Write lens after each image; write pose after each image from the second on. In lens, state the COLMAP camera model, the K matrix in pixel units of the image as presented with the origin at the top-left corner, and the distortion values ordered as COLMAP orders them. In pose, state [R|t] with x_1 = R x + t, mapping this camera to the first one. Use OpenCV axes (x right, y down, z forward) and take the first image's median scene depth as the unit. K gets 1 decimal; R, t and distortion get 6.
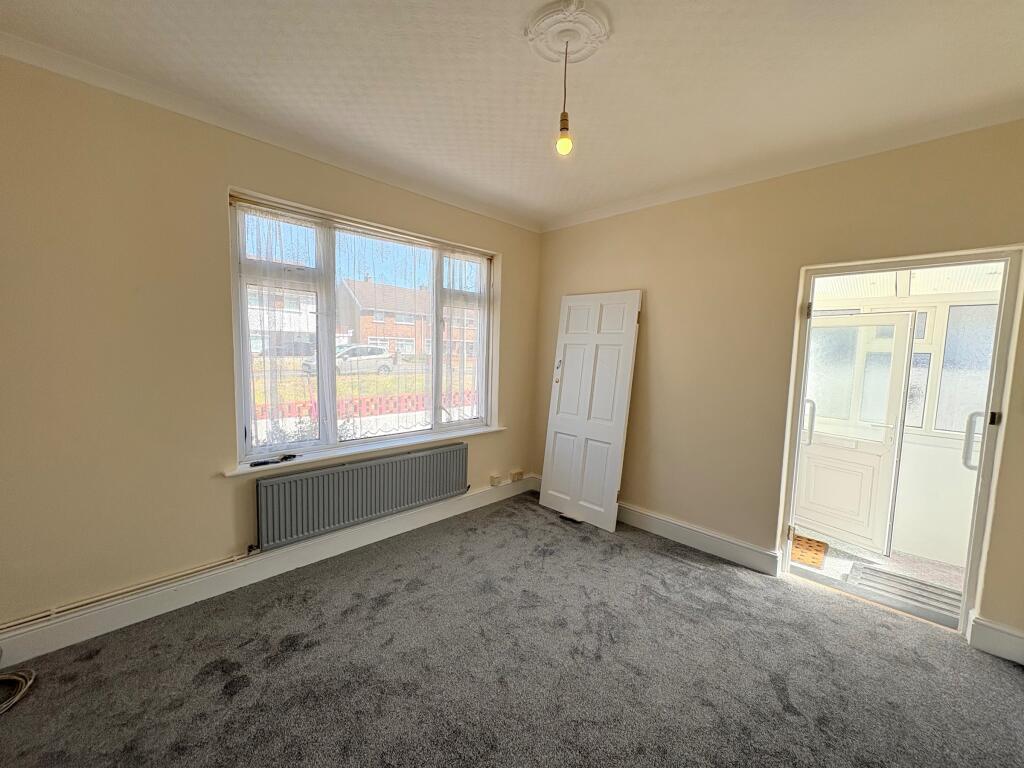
lens RADIAL K [[407.1, 0, 506.2], [0, 407.1, 387.1], [0, 0, 1]] dist [-0.000247, -0.000304]
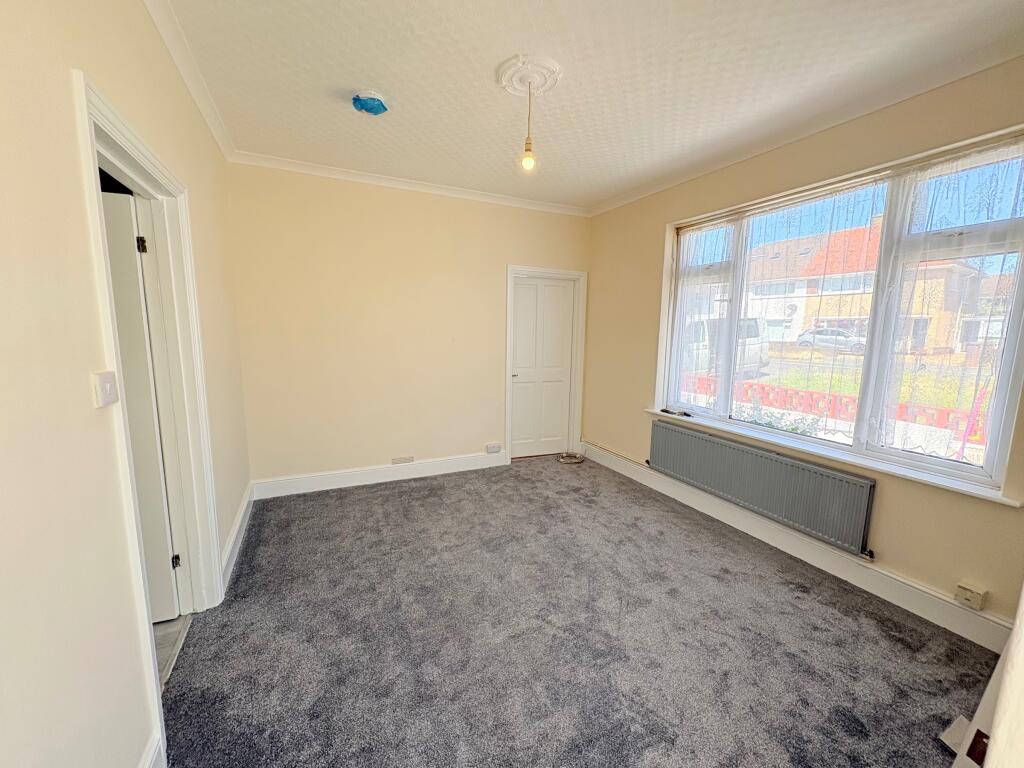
lens RADIAL K [[407.1, 0, 506.2], [0, 407.1, 387.1], [0, 0, 1]] dist [-0.000247, -0.000304]
pose [[-0.322608, 0.110173, -0.940099, 0.825899], [-0.106502, 0.982671, 0.151710, -0.049895], [0.940522, 0.149065, -0.305284, 0.803369]]
